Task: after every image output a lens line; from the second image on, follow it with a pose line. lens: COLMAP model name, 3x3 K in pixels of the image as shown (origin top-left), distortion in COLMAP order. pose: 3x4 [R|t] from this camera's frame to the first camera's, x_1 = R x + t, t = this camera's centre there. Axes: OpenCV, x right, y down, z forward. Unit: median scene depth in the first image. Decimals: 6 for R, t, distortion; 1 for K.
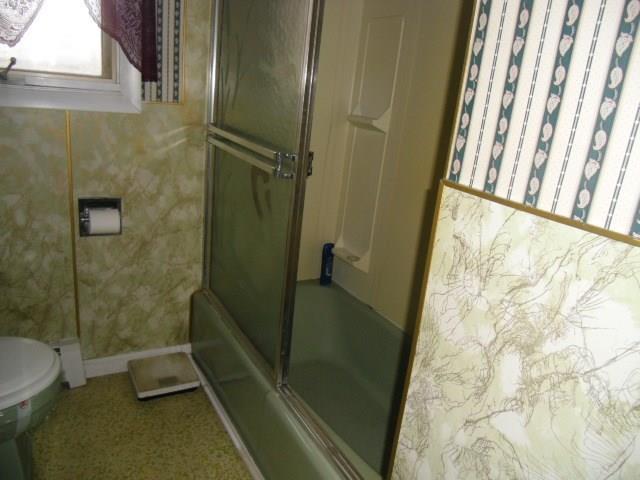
lens RADIAL K [[508.2, 0, 302.3], [0, 508.2, 243.7], [0, 0, 1]] dist [-0.048394, 0.060933]
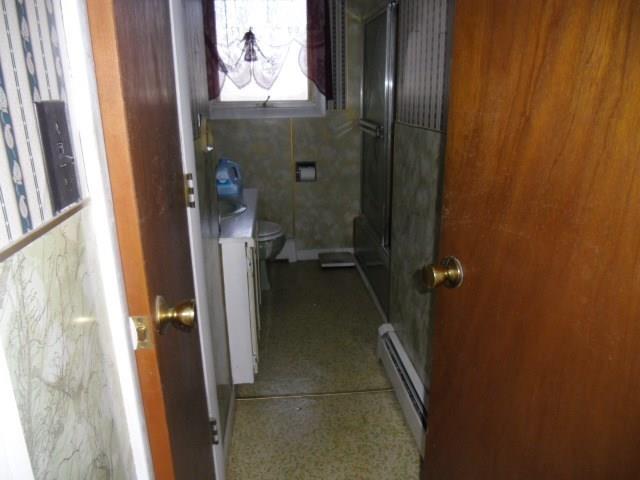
lens RADIAL K [[508.2, 0, 302.3], [0, 508.2, 243.7], [0, 0, 1]] dist [-0.048394, 0.060933]
pose [[0.906173, 0.012709, -0.422717, 0.416264], [-0.026747, 0.999270, -0.027295, 0.276556], [0.422061, 0.036040, 0.905851, -0.762865]]
